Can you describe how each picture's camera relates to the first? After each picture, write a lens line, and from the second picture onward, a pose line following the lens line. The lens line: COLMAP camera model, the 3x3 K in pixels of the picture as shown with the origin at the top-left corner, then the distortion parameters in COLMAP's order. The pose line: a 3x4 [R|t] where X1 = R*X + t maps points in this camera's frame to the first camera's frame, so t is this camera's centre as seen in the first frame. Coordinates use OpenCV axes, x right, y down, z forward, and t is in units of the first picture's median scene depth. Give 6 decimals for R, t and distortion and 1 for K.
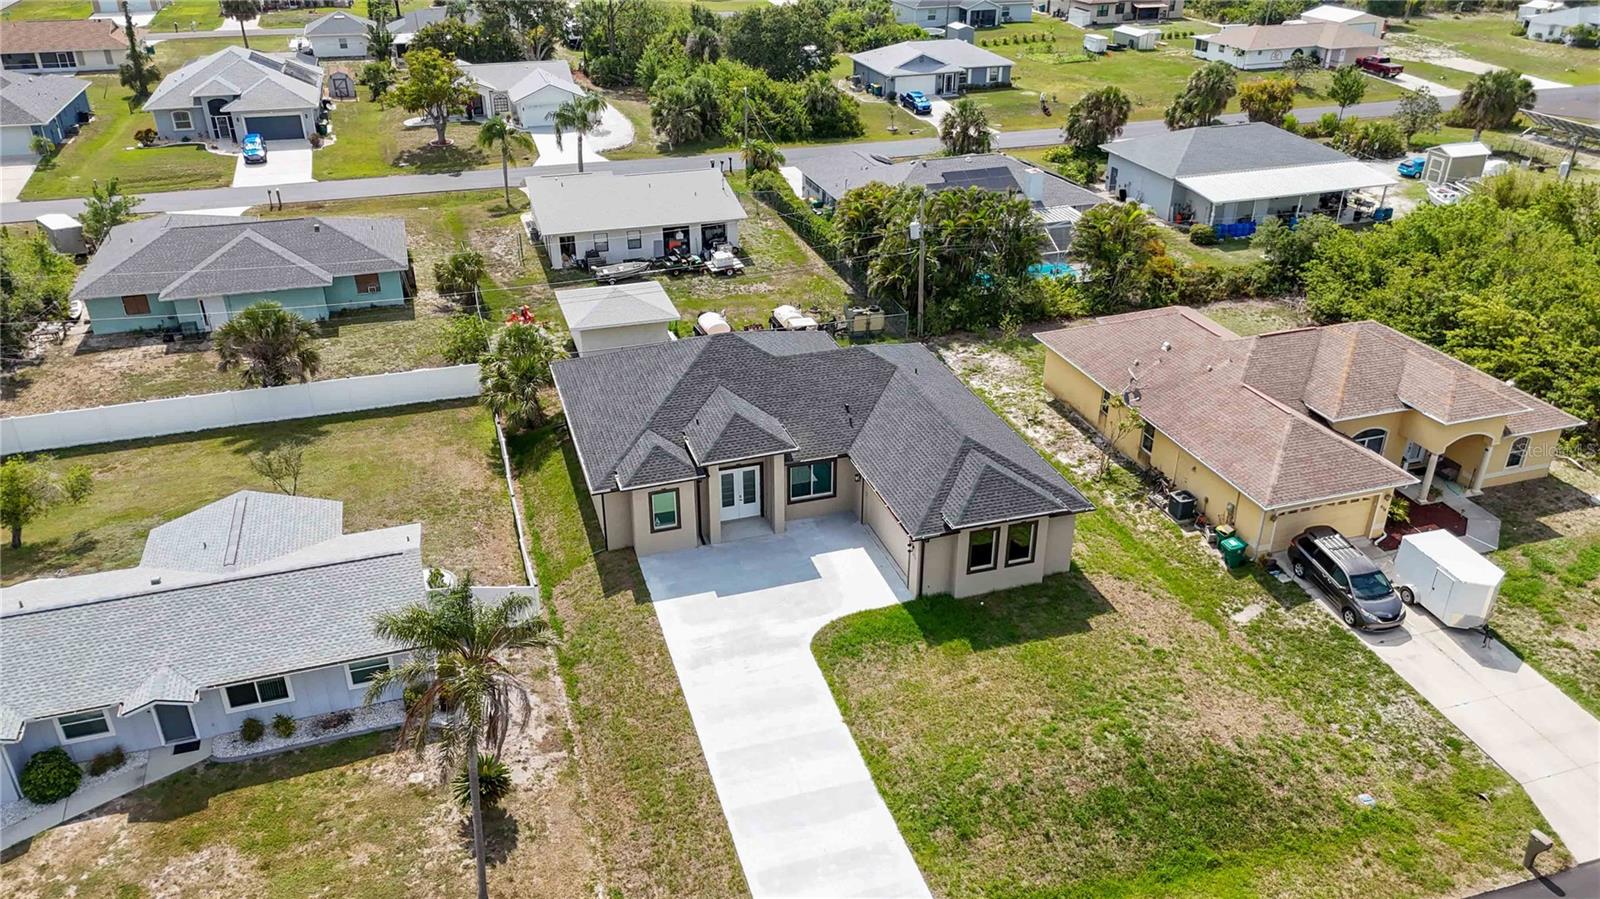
lens RADIAL K [[1178.9, 0, 800.0], [0, 1178.9, 449.5], [0, 0, 1]] dist [0.060952, -0.052697]
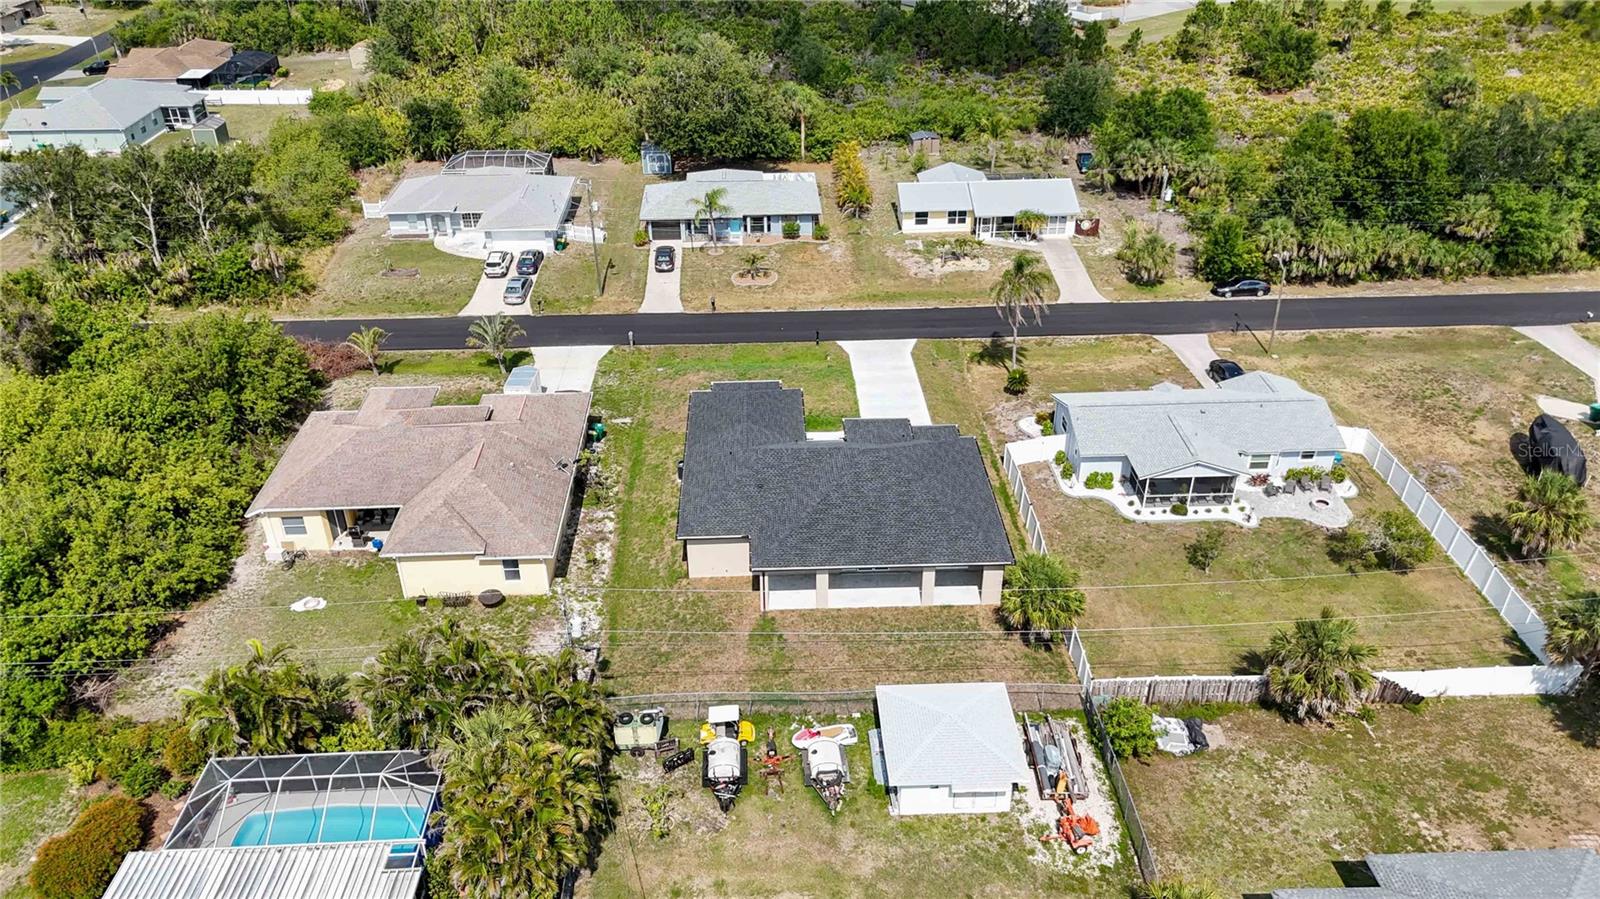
lens RADIAL K [[1172.9, 0, 800.0], [0, 1172.9, 449.5], [0, 0, 1]] dist [0.113486, -0.167407]
pose [[-0.962642, -0.134492, 0.235014, -0.289981], [0.131423, 0.526780, 0.839780, -1.187513], [-0.236744, 0.839294, -0.489426, 1.654612]]
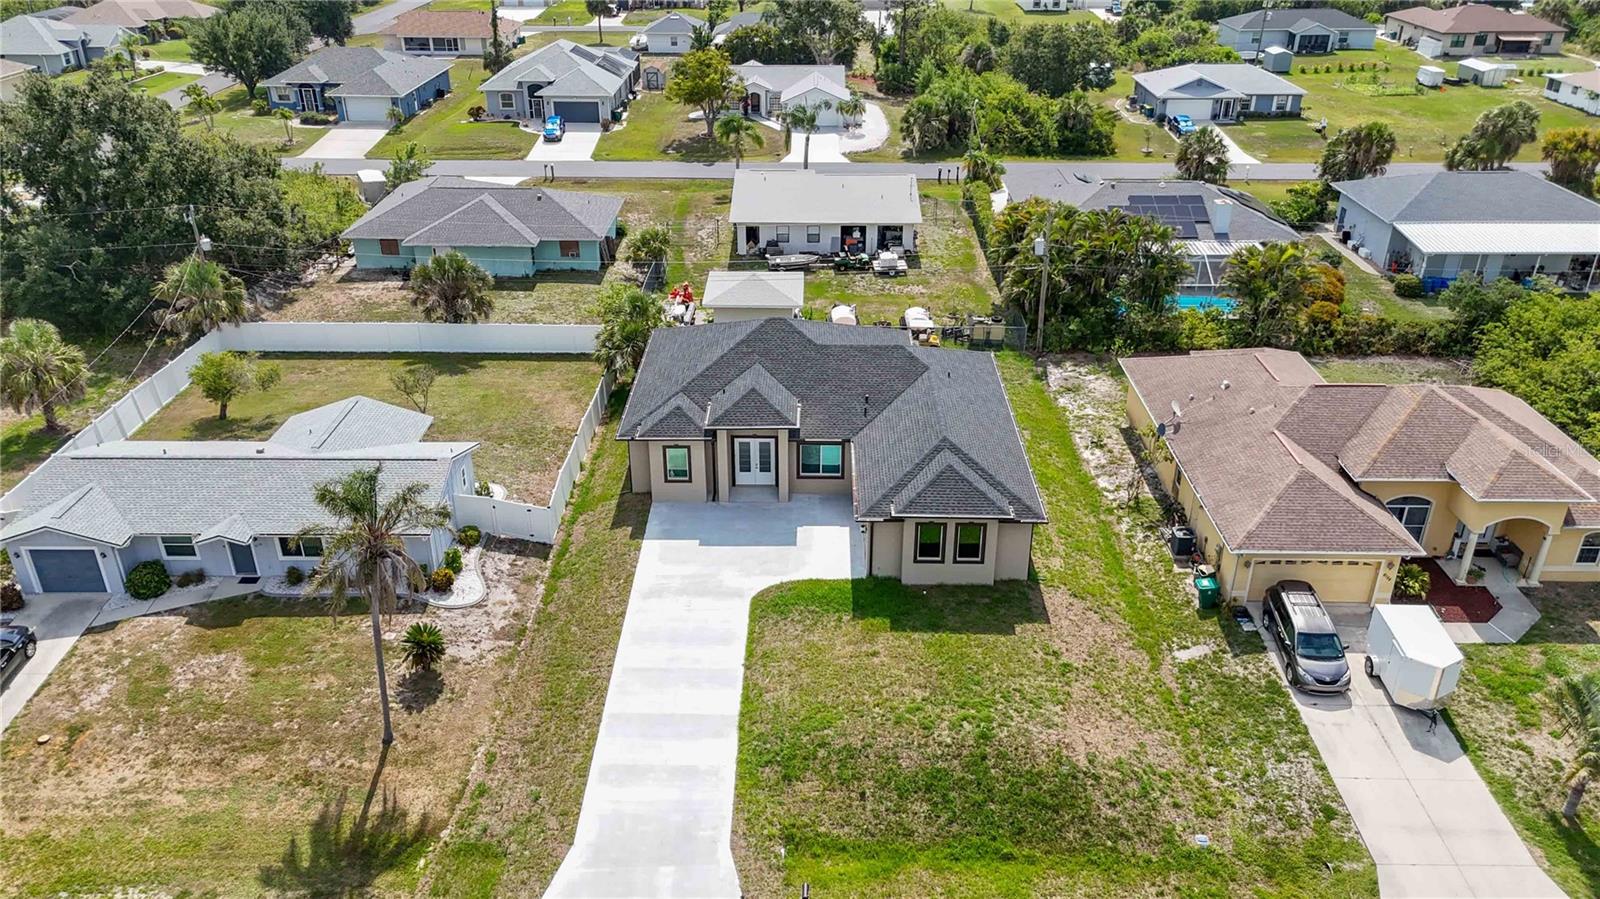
lens RADIAL K [[1178.9, 0, 800.0], [0, 1178.9, 449.5], [0, 0, 1]] dist [0.060952, -0.052697]
pose [[0.947572, 0.145656, -0.284414, 0.286907], [-0.147574, 0.988940, 0.014797, 0.003644], [0.283424, 0.027951, 0.958587, -0.043159]]
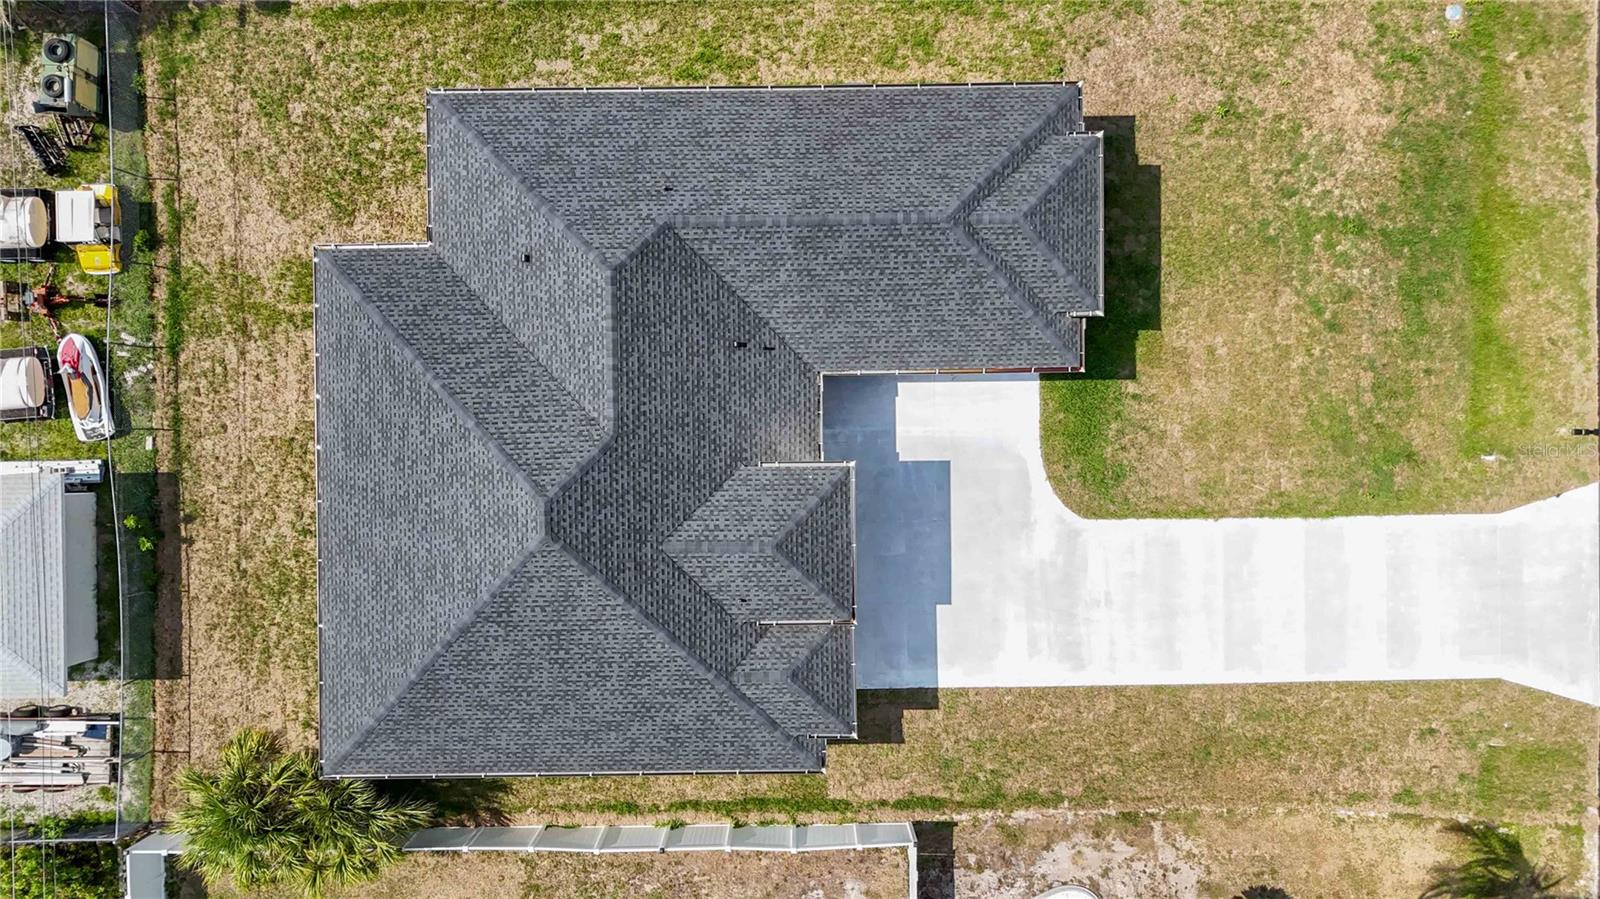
lens RADIAL K [[1172.9, 0, 800.0], [0, 1172.9, 449.5], [0, 0, 1]] dist [0.113486, -0.167407]
pose [[0.292955, -0.956063, -0.011002, 0.004632], [0.449662, 0.127611, 0.884036, -0.533417], [-0.843790, -0.263930, 0.467290, 0.661193]]
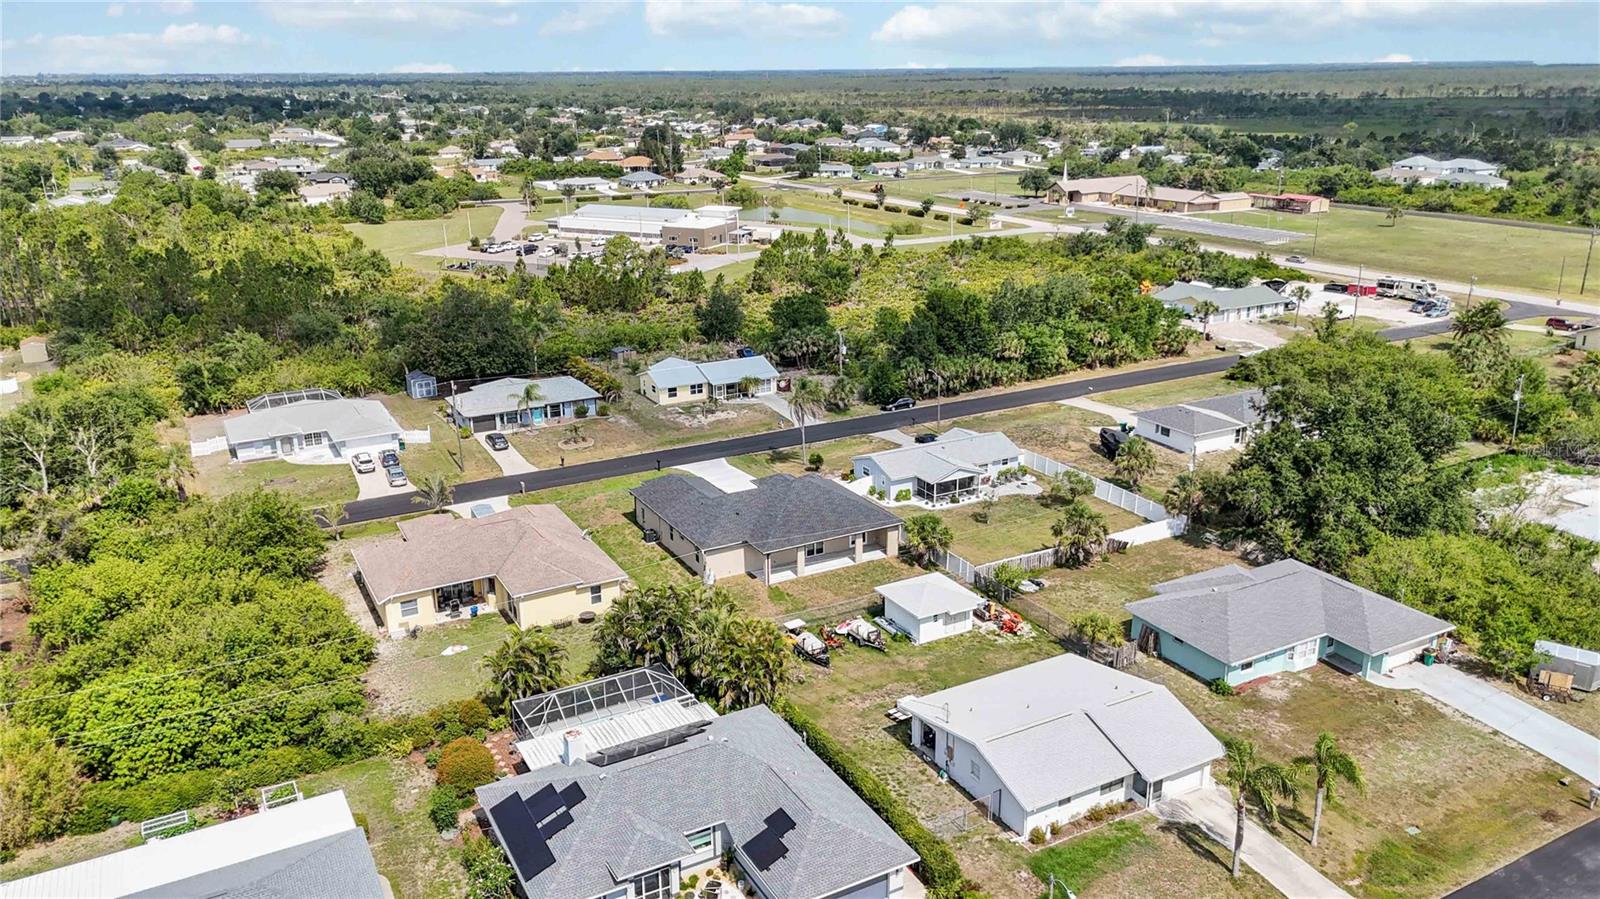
lens RADIAL K [[1172.9, 0, 800.0], [0, 1172.9, 449.5], [0, 0, 1]] dist [0.113486, -0.167407]
pose [[-0.981308, 0.065684, -0.180887, 0.293019], [-0.082910, 0.703941, 0.705403, -1.555490], [0.173667, 0.707215, -0.685337, 2.351717]]
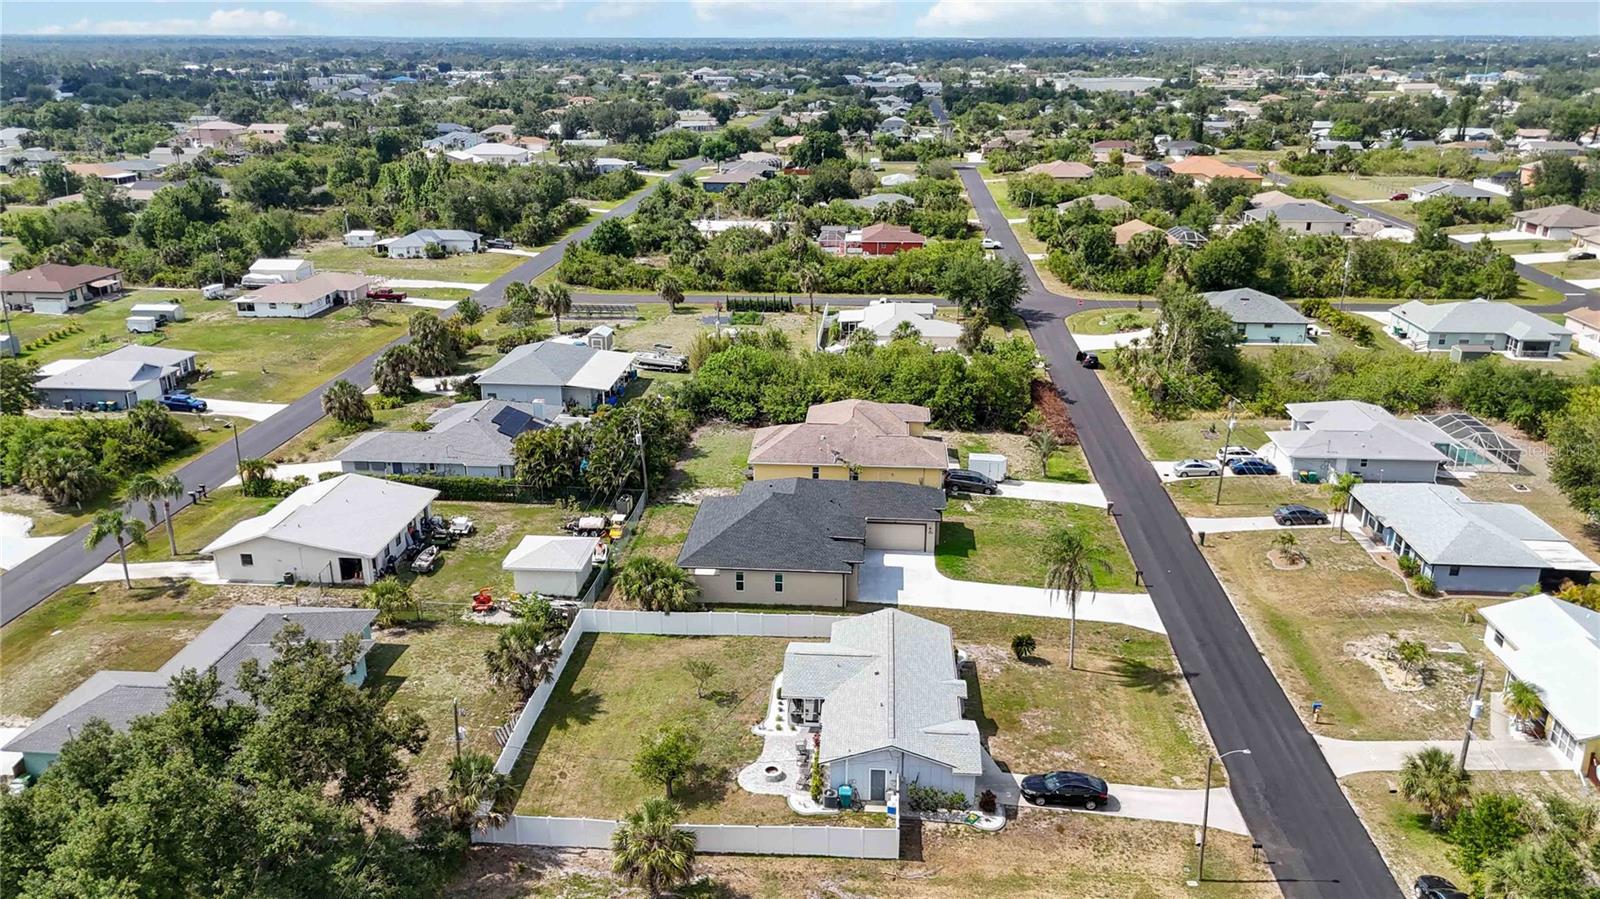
lens RADIAL K [[1178.9, 0, 800.0], [0, 1178.9, 449.5], [0, 0, 1]] dist [0.060952, -0.052697]
pose [[0.376078, -0.306021, 0.874595, -1.601034], [0.430899, 0.893375, 0.127305, -0.370972], [-0.820300, 0.328986, 0.467843, 0.108292]]
